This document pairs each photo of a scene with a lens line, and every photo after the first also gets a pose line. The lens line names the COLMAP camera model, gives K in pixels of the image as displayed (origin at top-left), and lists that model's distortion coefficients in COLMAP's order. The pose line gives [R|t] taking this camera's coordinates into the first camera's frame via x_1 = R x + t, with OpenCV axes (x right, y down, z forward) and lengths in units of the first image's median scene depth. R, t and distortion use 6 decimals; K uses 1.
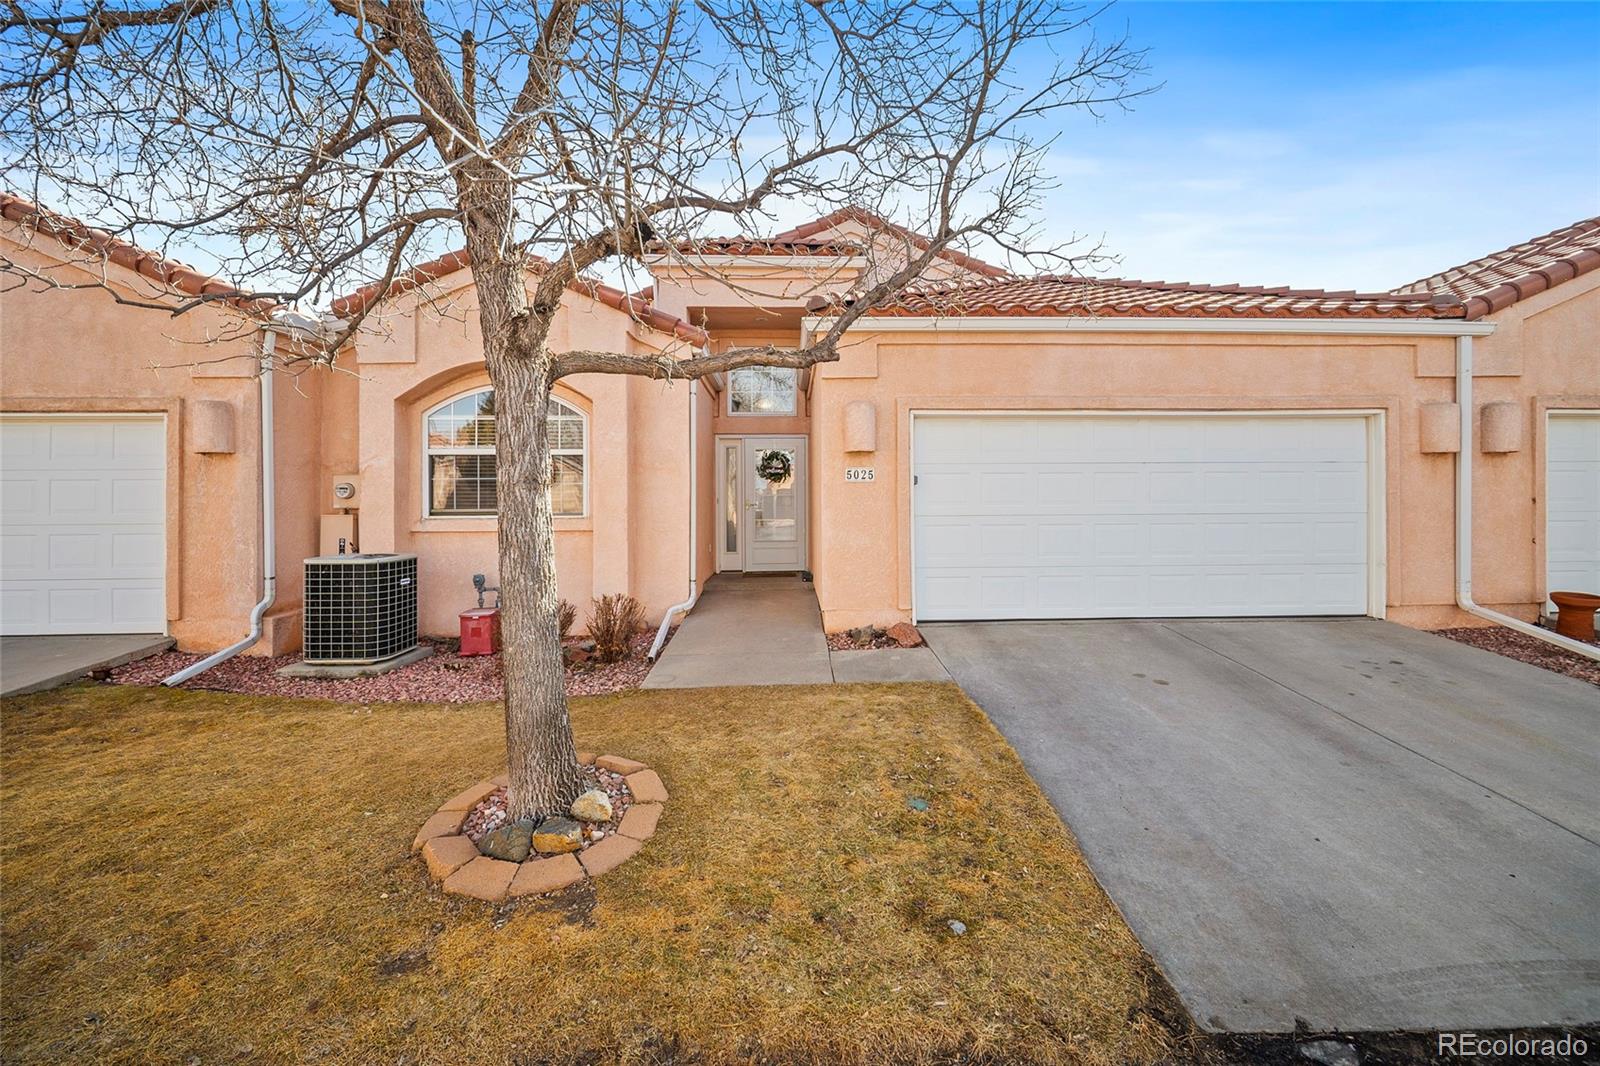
lens RADIAL K [[646.6, 0, 807.1], [0, 646.6, 504.7], [0, 0, 1]] dist [0.000041, -0.000043]
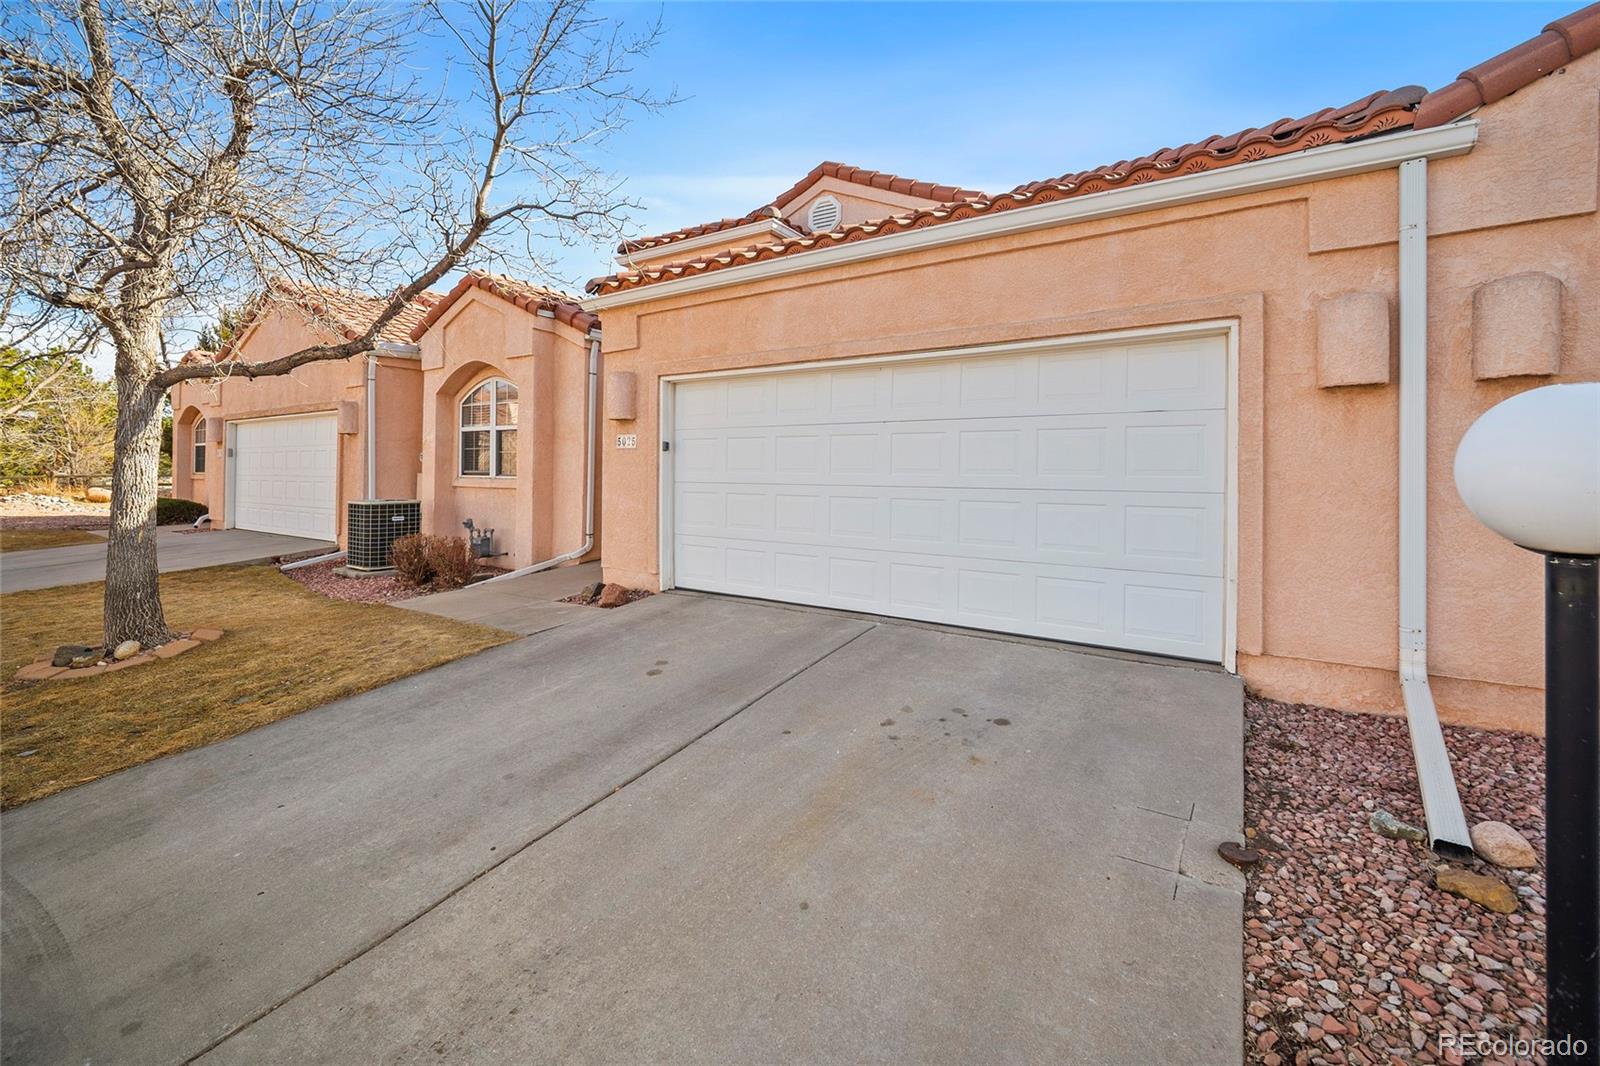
lens RADIAL K [[646.6, 0, 798.7], [0, 646.6, 471.7], [0, 0, 1]] dist [-0.001322, -0.000285]
pose [[0.823960, 0.012722, -0.566505, 0.902845], [-0.015939, 0.999873, -0.000728, -0.000755], [0.566424, 0.009629, 0.824058, 0.287540]]
